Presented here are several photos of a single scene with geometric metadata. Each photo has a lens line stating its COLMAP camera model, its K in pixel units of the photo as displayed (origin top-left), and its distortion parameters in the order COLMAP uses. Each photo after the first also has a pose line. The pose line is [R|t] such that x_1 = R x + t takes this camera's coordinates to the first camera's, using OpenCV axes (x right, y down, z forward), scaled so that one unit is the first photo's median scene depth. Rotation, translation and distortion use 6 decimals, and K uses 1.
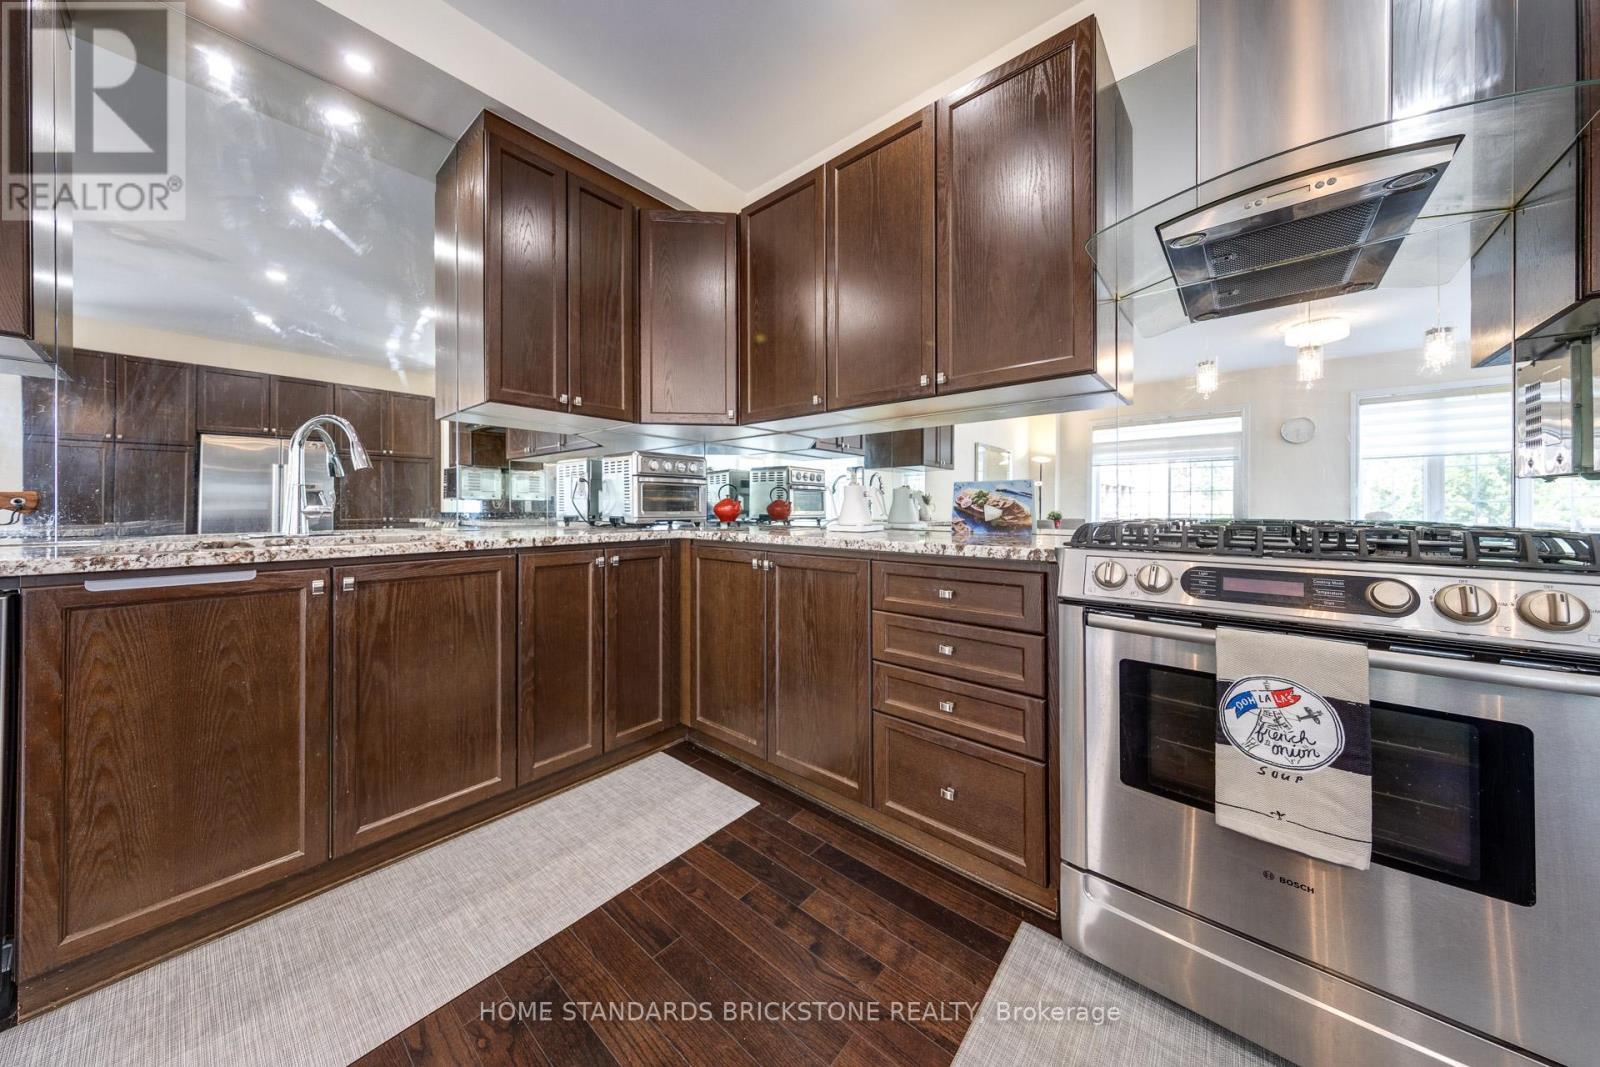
lens RADIAL K [[515.9, 0, 824.8], [0, 515.9, 500.8], [0, 0, 1]] dist [0.005239, -0.000016]
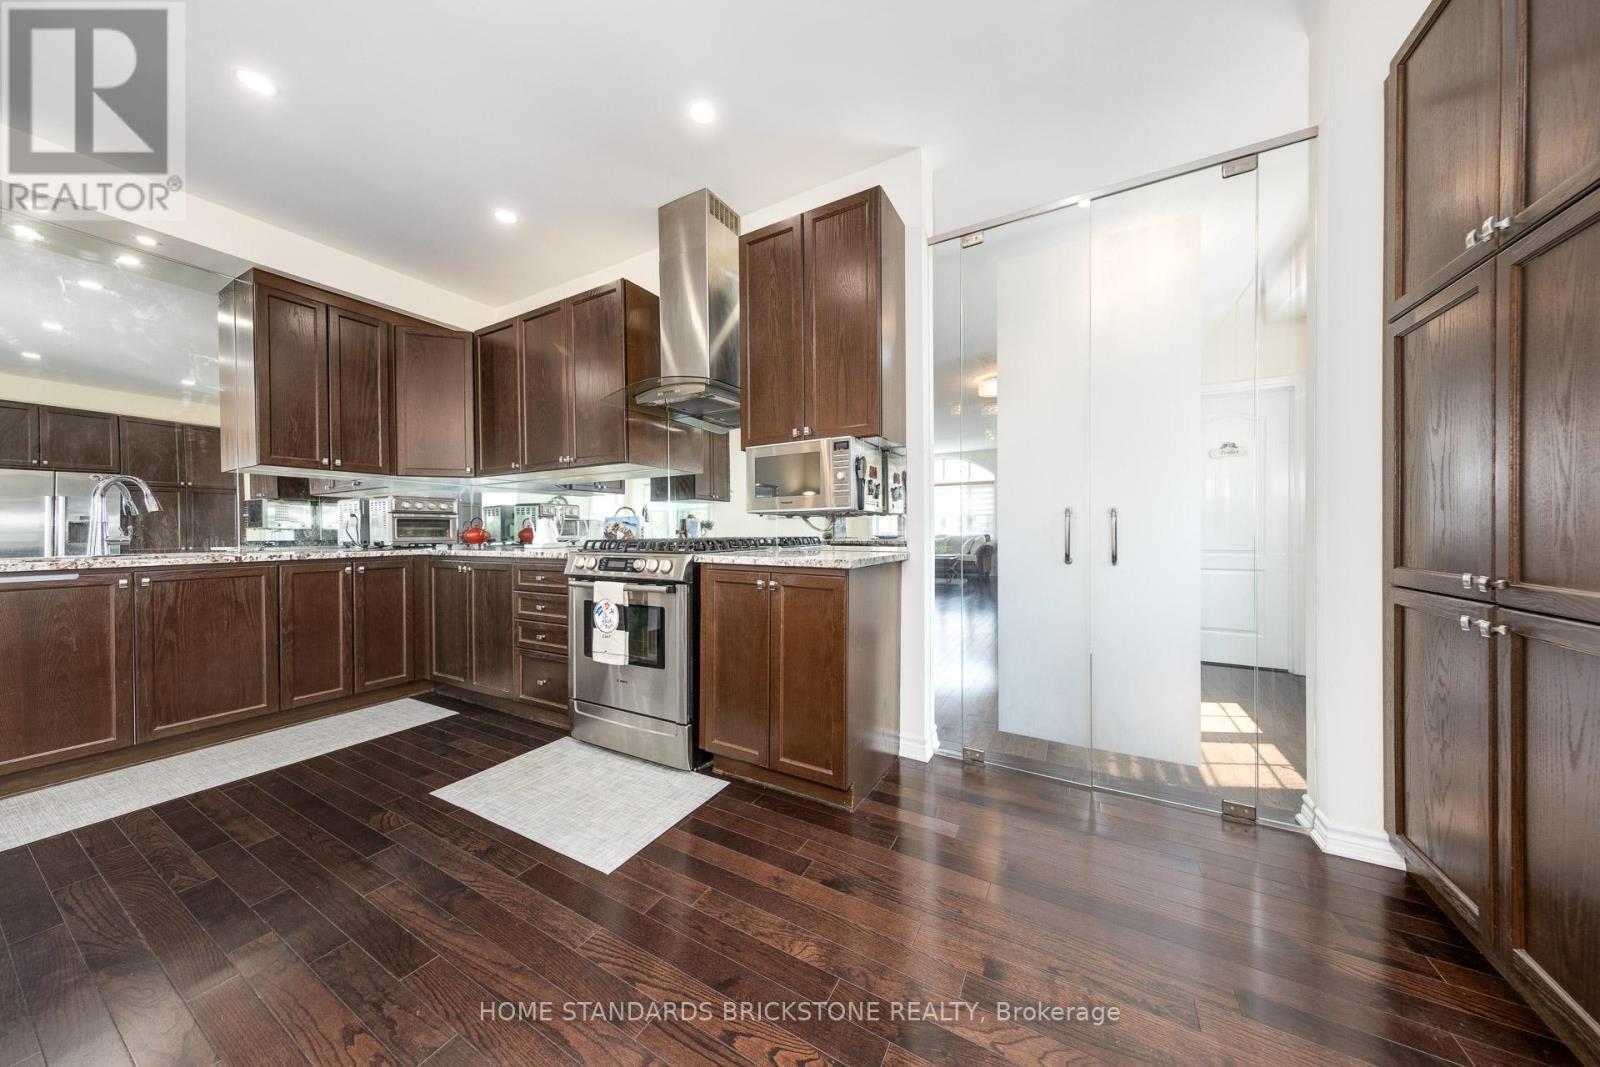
lens RADIAL K [[497.1, 0, 815.7], [0, 497.1, 528.2], [0, 0, 1]] dist [0.007934, 0.000037]
pose [[0.981756, -0.008836, 0.189940, 0.718839], [0.007773, 0.999950, 0.006338, -0.006399], [-0.189987, -0.004746, 0.981775, -0.807345]]
